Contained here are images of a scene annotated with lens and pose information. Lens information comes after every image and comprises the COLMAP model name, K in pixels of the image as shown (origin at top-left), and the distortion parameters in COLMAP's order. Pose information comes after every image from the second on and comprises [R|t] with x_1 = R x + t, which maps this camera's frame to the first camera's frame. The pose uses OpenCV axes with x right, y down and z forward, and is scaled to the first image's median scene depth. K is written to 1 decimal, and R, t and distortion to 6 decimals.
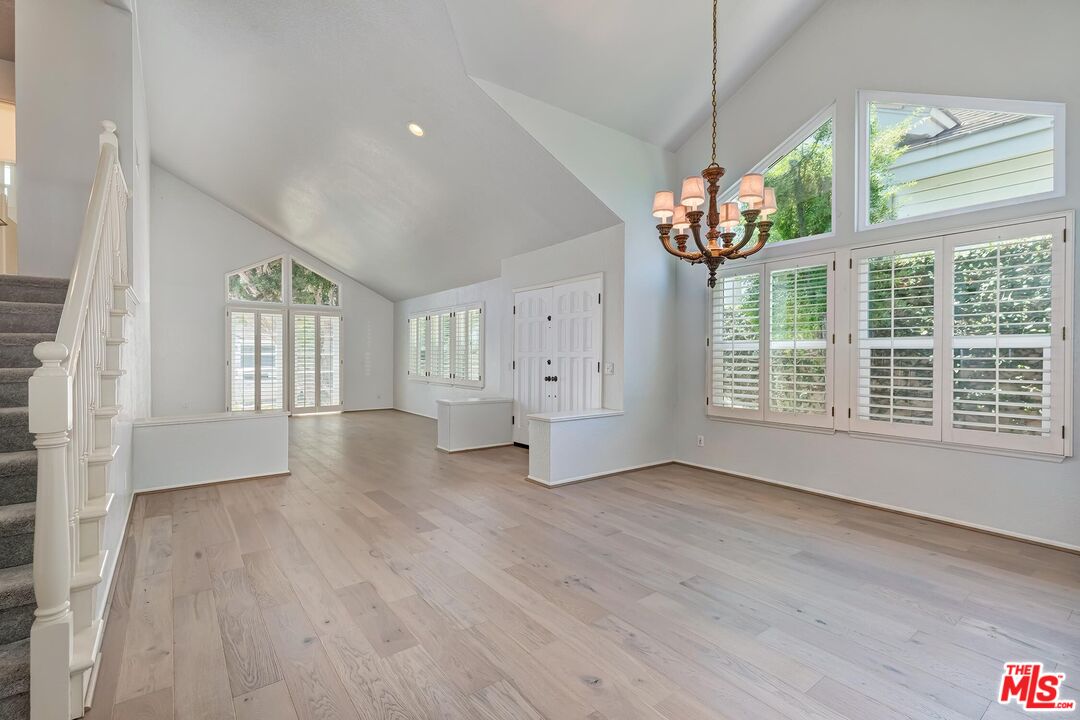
lens RADIAL K [[488.2, 0, 535.1], [0, 488.2, 357.6], [0, 0, 1]] dist [0.000300, 0.000349]
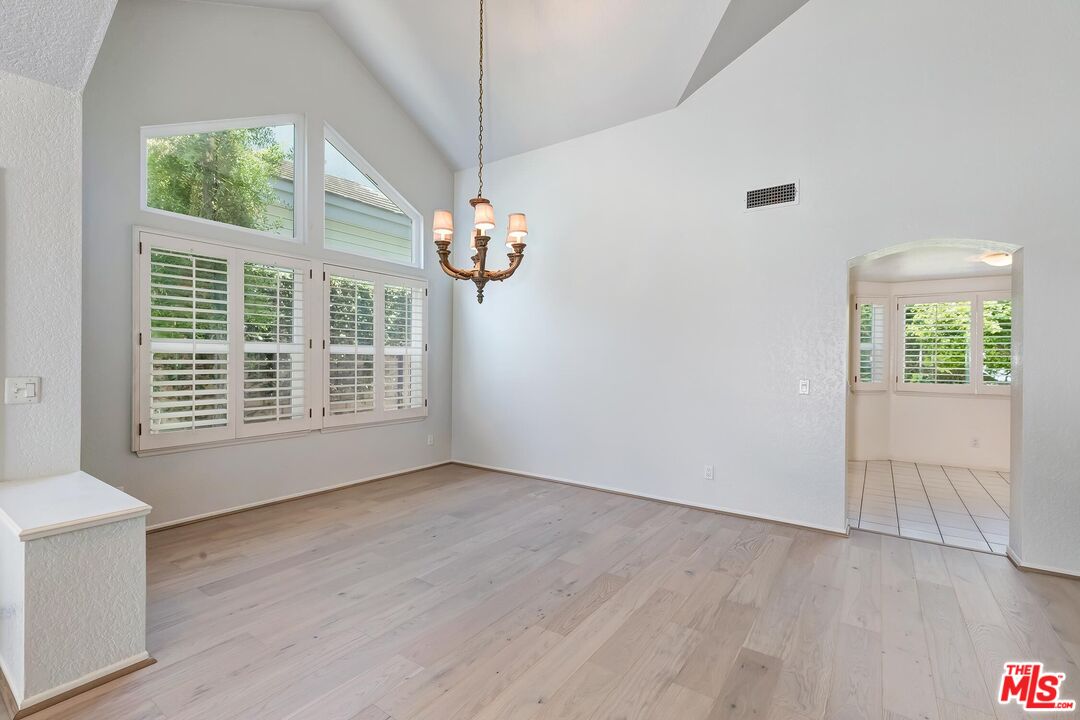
lens RADIAL K [[488.2, 0, 535.1], [0, 488.2, 357.6], [0, 0, 1]] dist [0.000300, 0.000349]
pose [[-0.308527, -0.003613, 0.951209, -0.620766], [-0.003169, 0.999991, 0.002771, -0.015885], [-0.951210, -0.002159, -0.308536, 0.997698]]
